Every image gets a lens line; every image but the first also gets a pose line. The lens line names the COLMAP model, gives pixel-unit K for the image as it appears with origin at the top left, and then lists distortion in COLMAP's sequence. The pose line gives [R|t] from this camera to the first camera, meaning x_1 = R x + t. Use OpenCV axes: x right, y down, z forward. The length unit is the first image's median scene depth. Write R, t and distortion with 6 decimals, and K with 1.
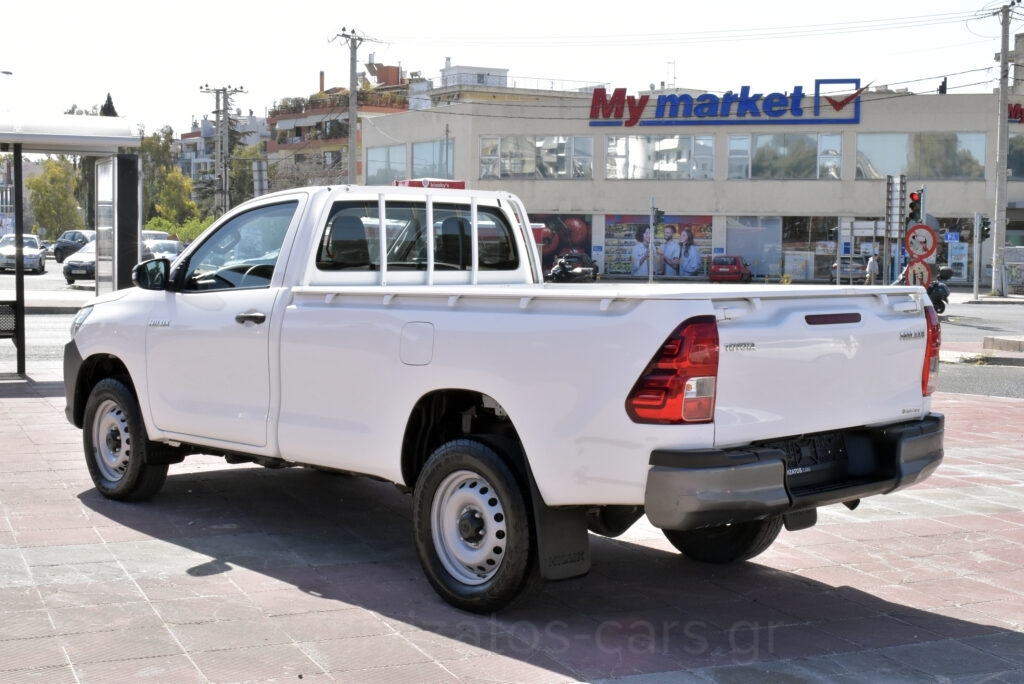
lens RADIAL K [[1448.4, 0, 512.4], [0, 1448.4, 342.2], [0, 0, 1]] dist [-0.055570, 0.000000]
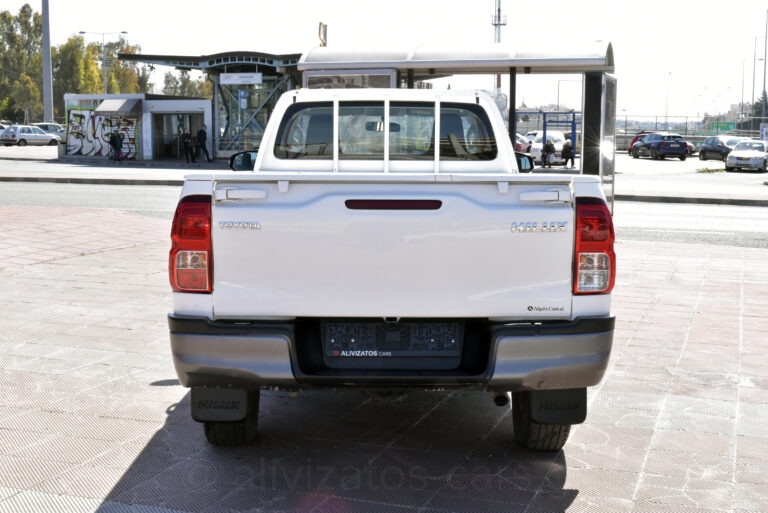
lens RADIAL K [[1150.2, 0, 384.0], [0, 1150.2, 253.9], [0, 0, 1]] dist [-0.047603, 0.000000]
pose [[0.724137, 0.059533, -0.687082, 0.623639], [-0.044347, 0.998225, 0.039754, -0.010999], [0.688229, 0.001682, 0.725491, 0.345865]]
